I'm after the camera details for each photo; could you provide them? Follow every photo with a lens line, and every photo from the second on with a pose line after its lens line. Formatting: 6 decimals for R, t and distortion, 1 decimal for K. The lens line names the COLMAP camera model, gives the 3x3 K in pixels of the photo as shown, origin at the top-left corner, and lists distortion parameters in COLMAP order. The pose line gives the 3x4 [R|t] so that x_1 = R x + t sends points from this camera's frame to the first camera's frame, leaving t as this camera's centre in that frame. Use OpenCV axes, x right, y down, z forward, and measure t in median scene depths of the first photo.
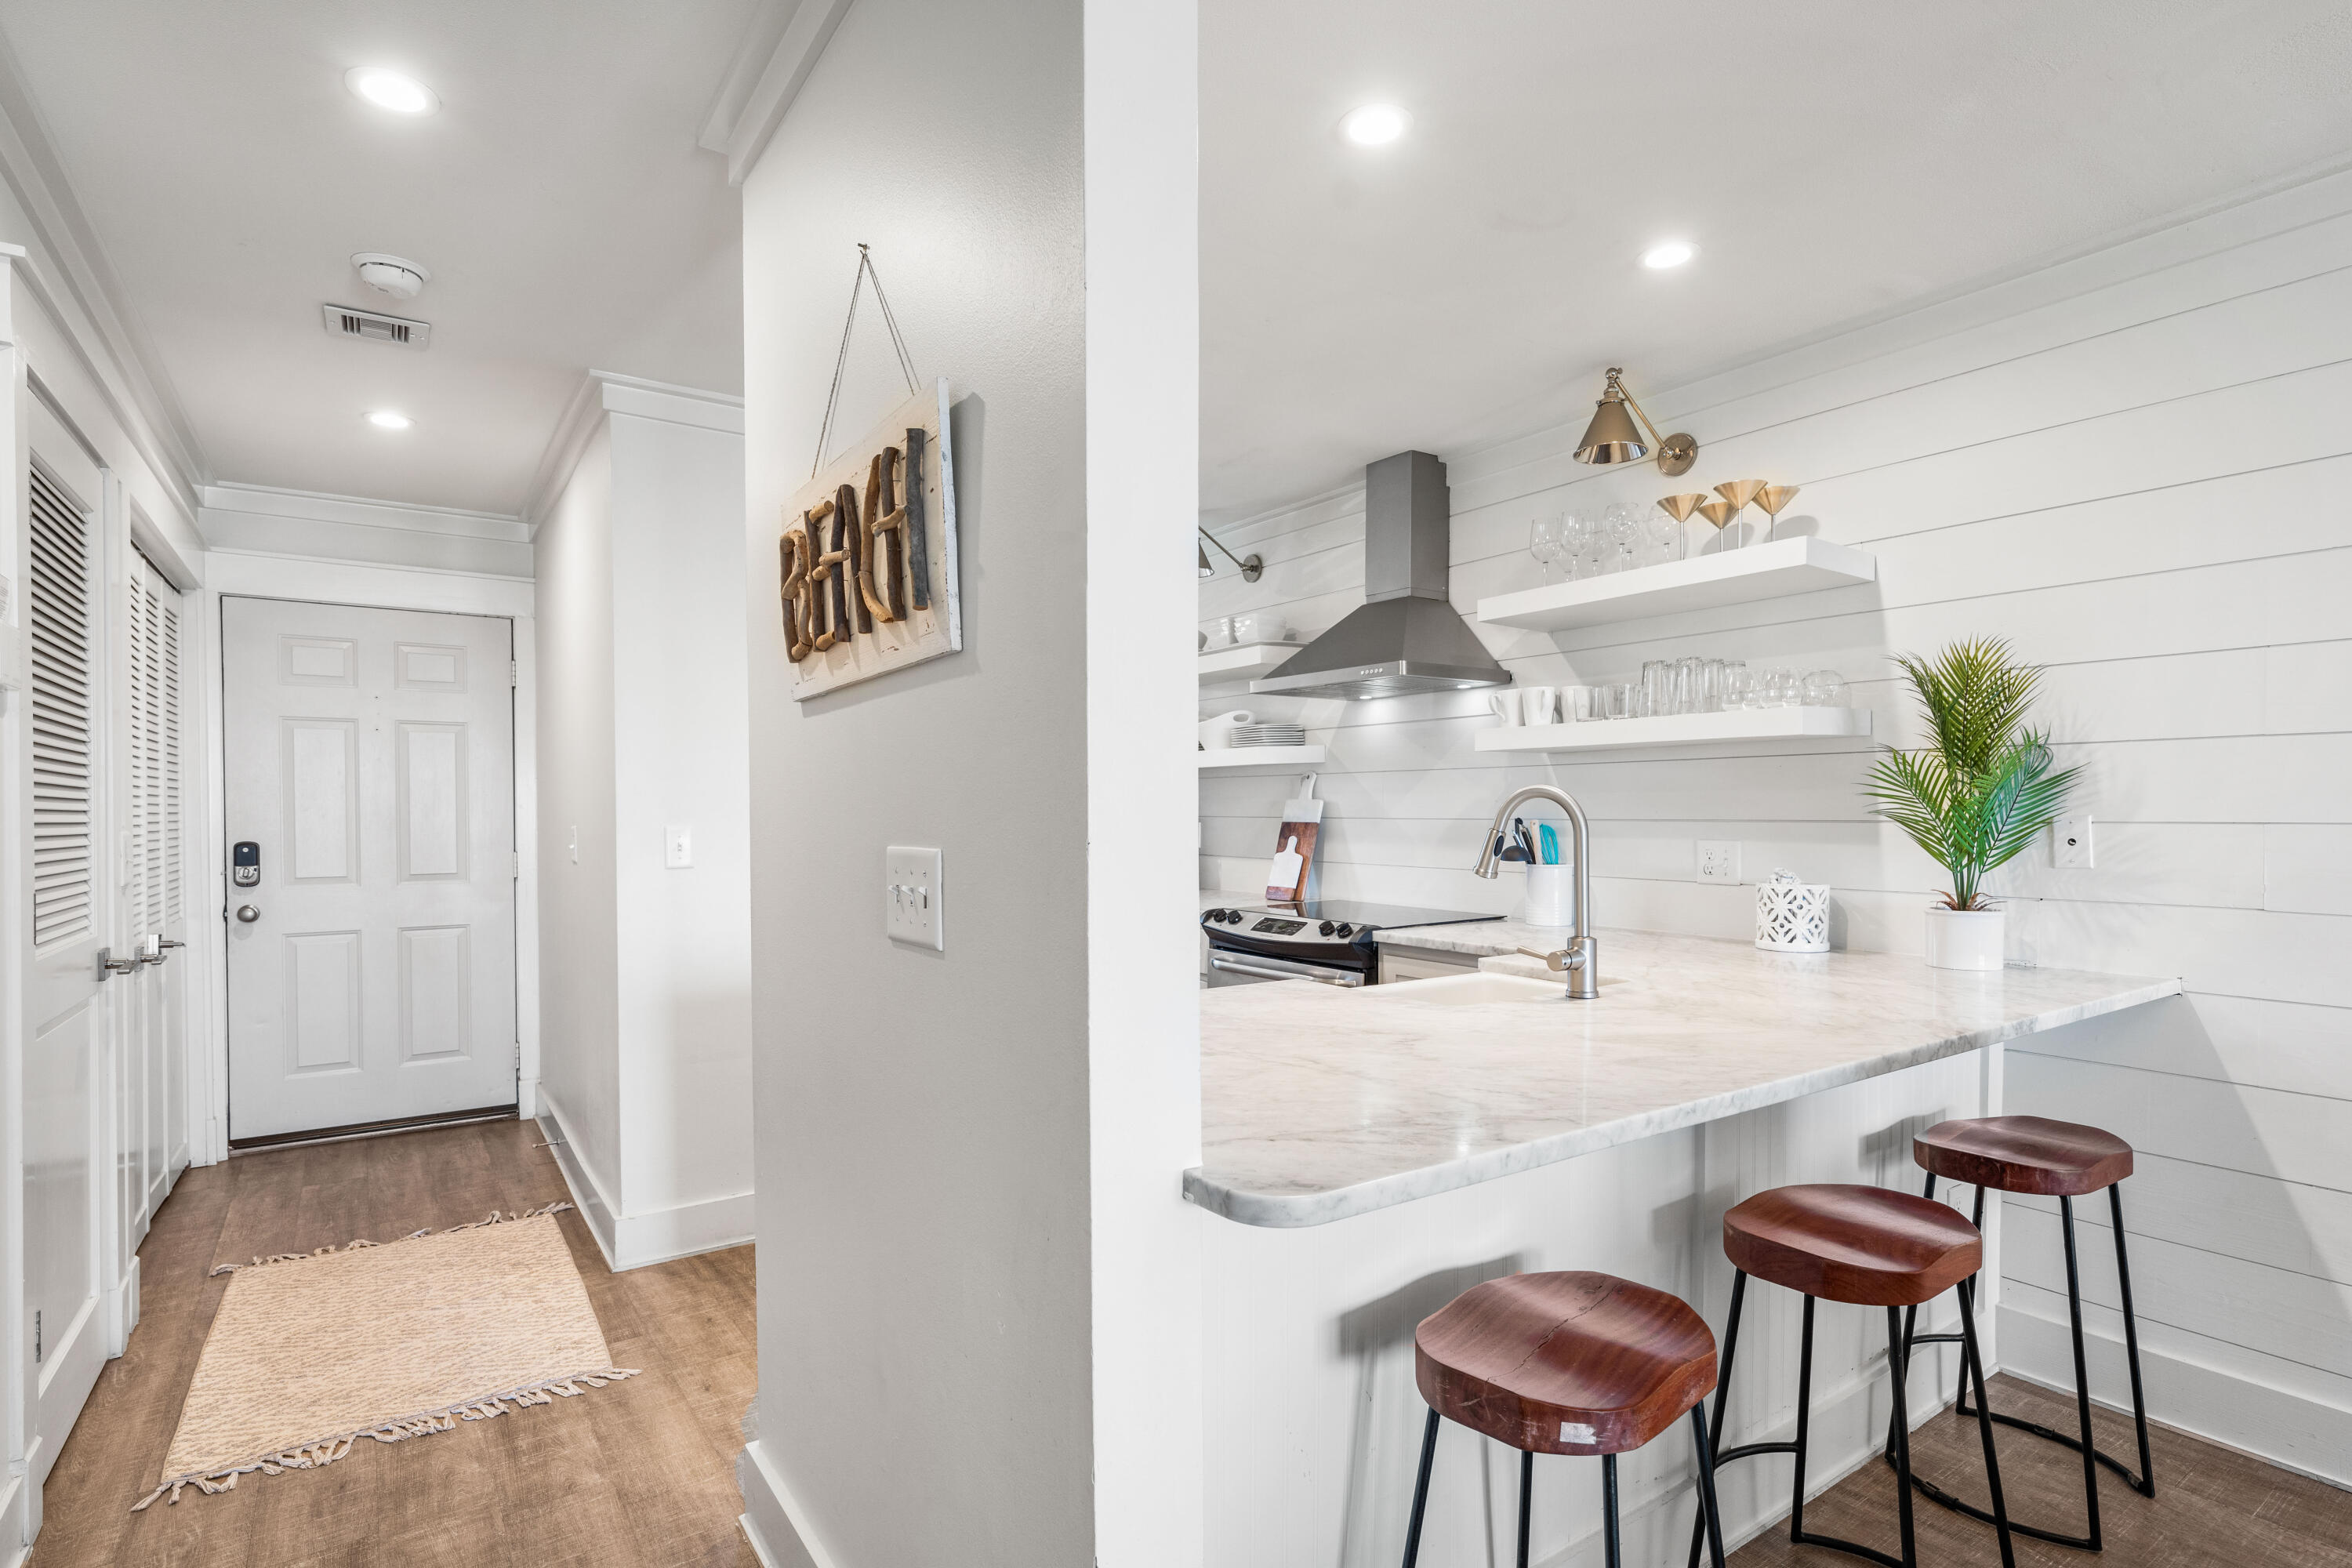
lens RADIAL K [[1149.7, 0, 1177.8], [0, 1149.7, 818.3], [0, 0, 1]] dist [0.001000, -0.000188]
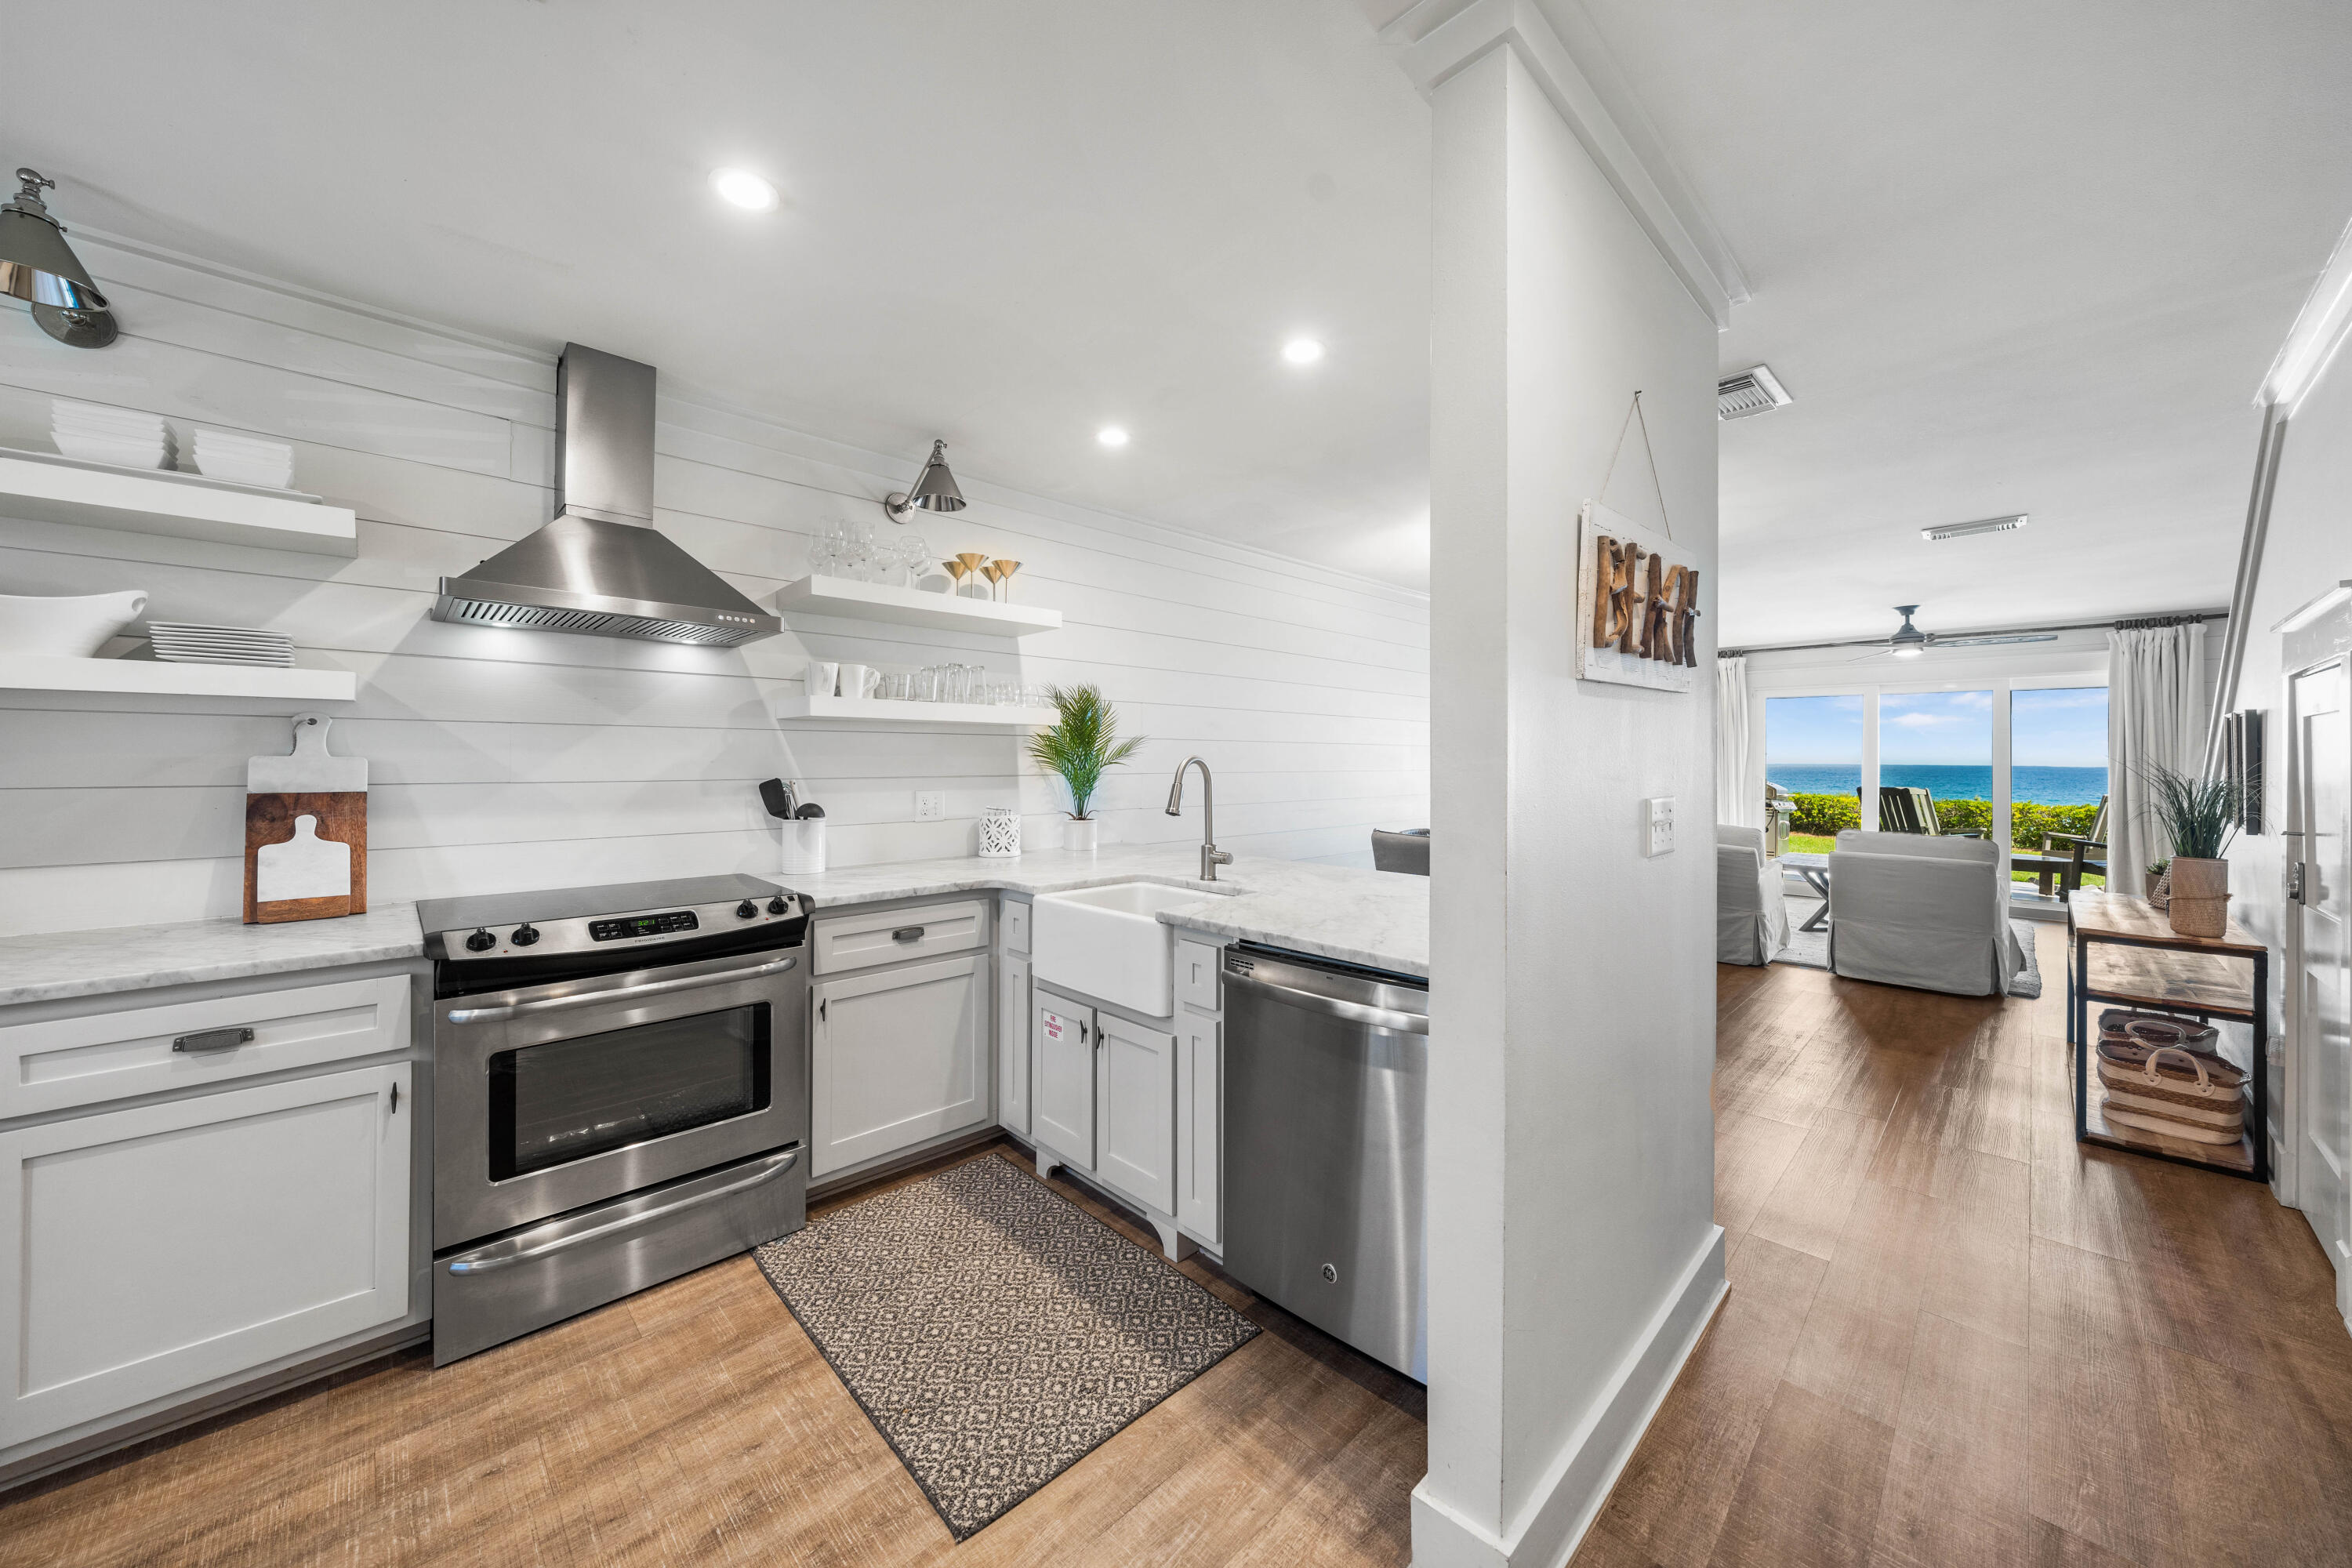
lens RADIAL K [[829.5, 0, 1170.3], [0, 829.5, 750.0], [0, 0, 1]] dist [0.000371, 0.000009]
pose [[-0.152319, 0.015605, 0.988208, -0.423229], [0.007647, 0.999864, -0.014610, -0.009995], [-0.988302, 0.005332, -0.152418, 0.612406]]
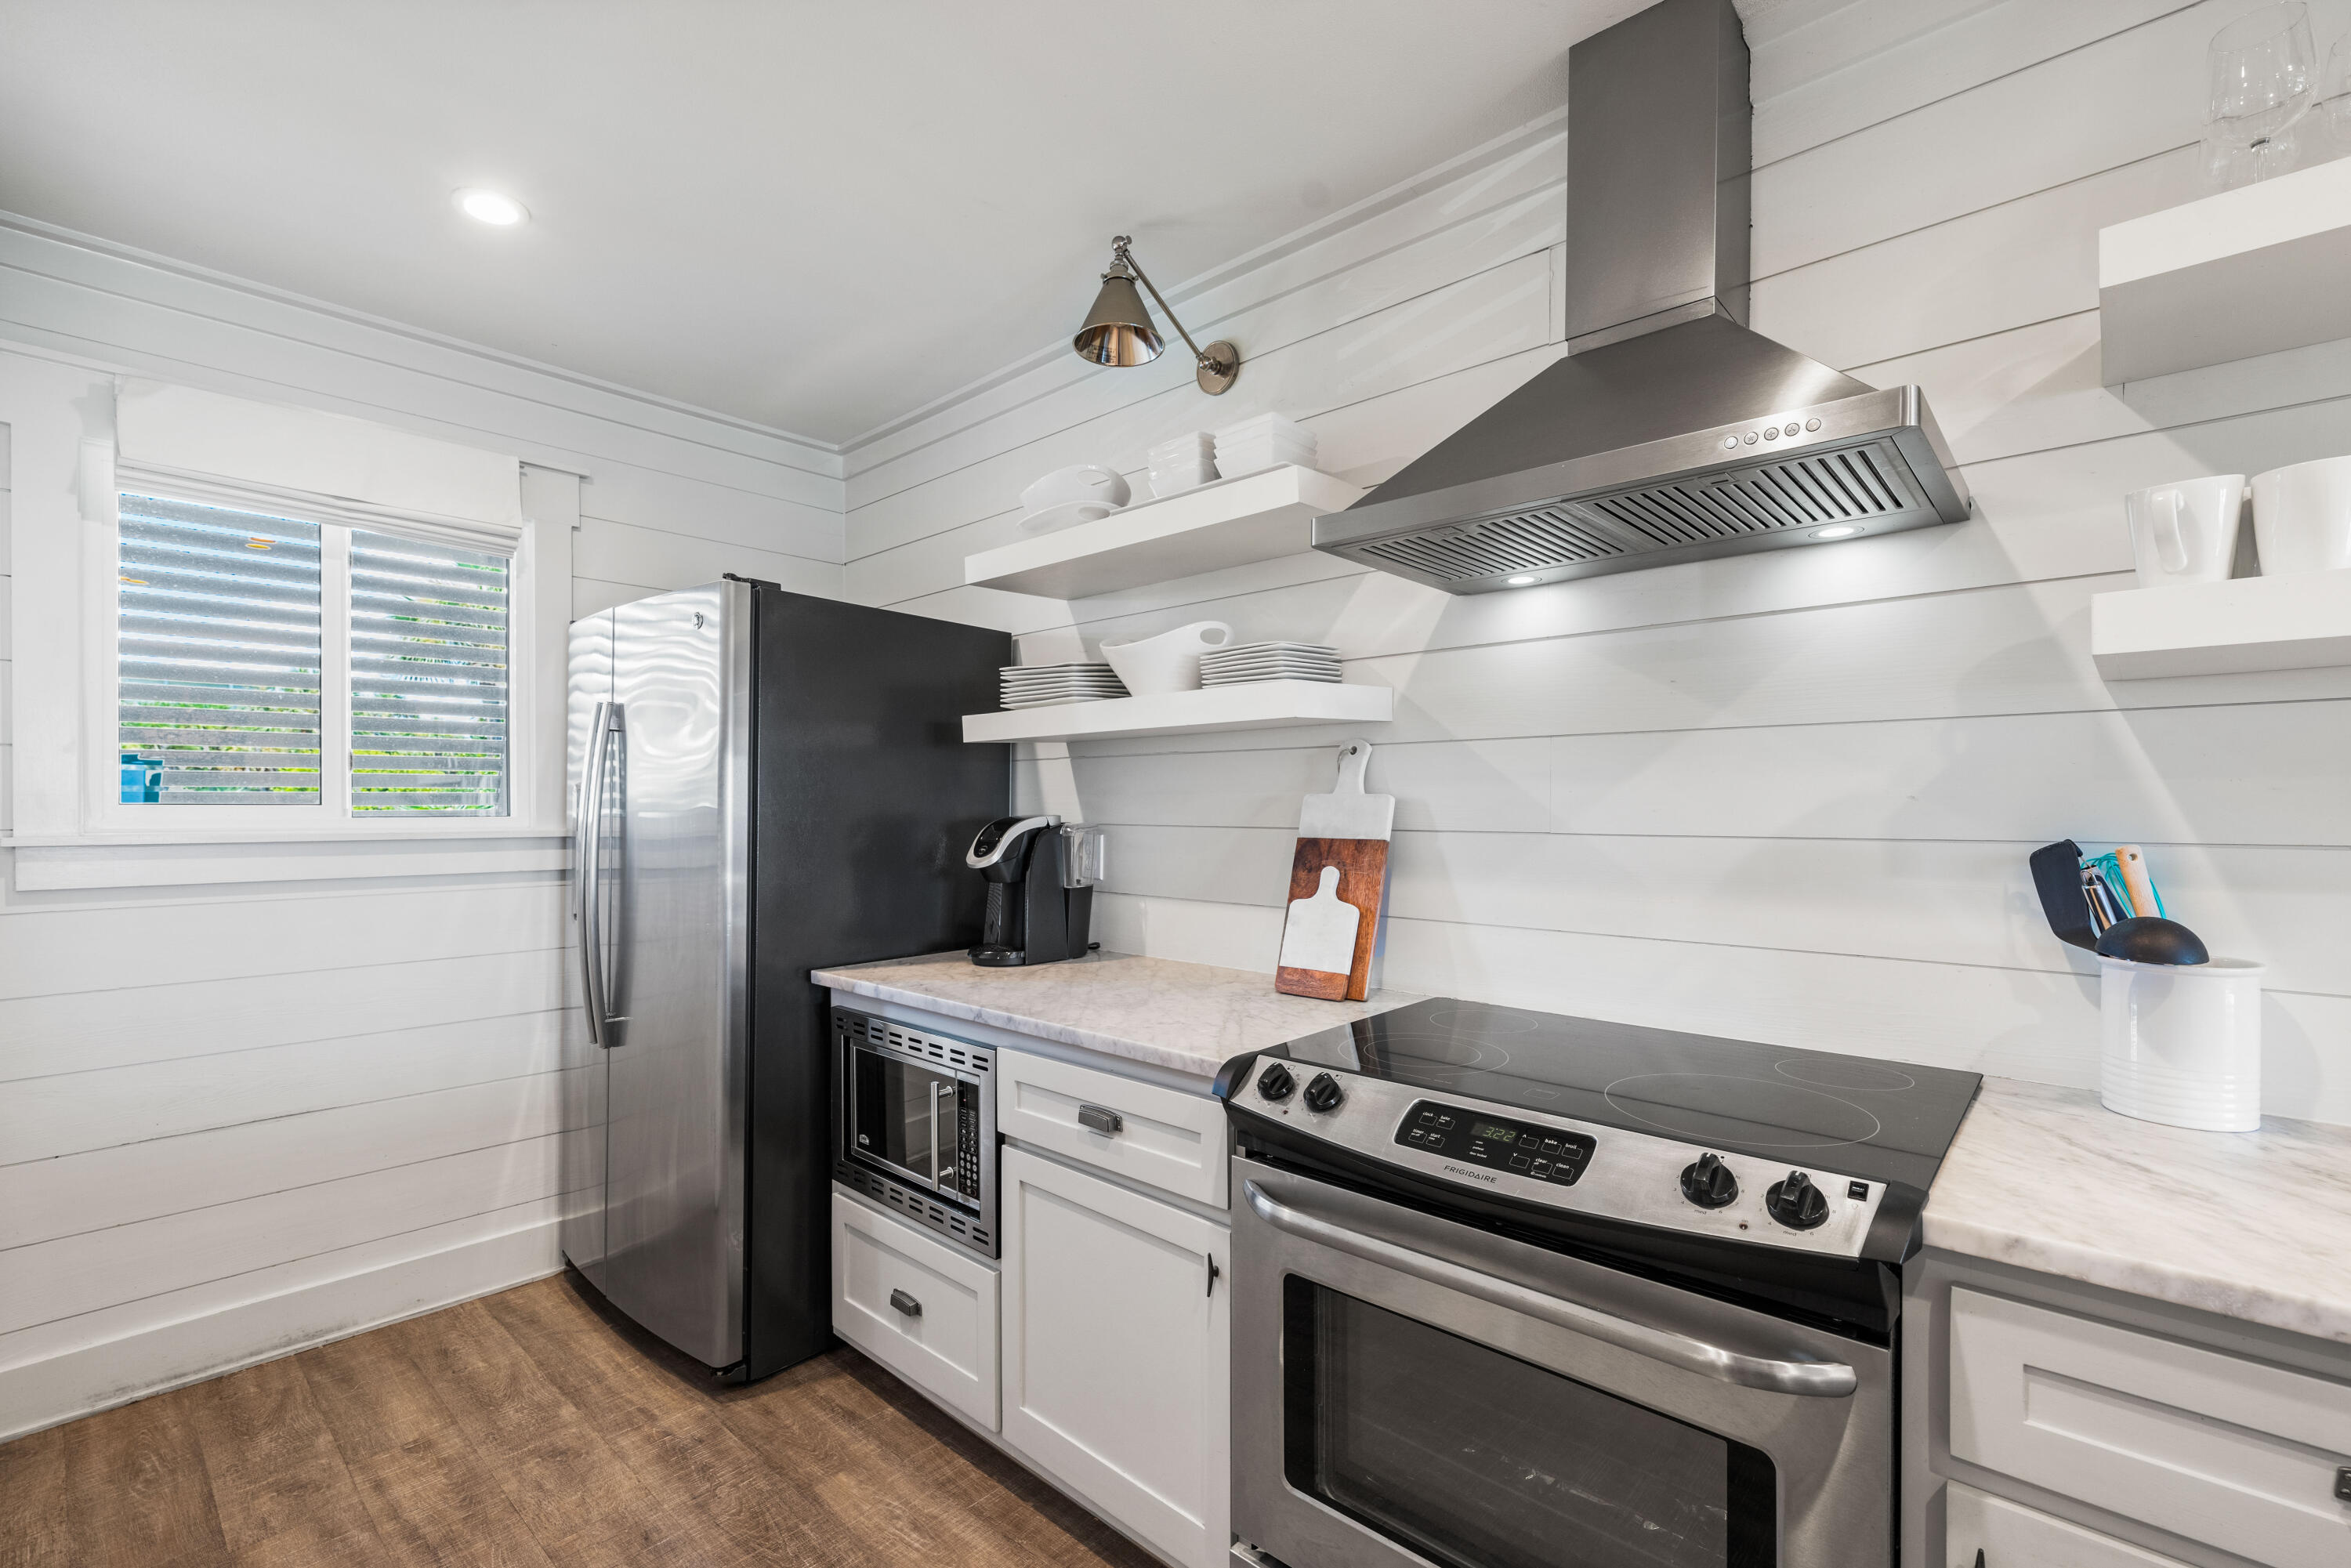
lens RADIAL K [[1016.6, 0, 1172.6], [0, 1016.6, 809.9], [0, 0, 1]] dist [0.002814, 0.000254]
pose [[0.975235, 0.003779, 0.221139, -0.066694], [-0.002264, 0.999972, -0.007107, -0.006176], [-0.221160, 0.006430, 0.975216, 0.588709]]
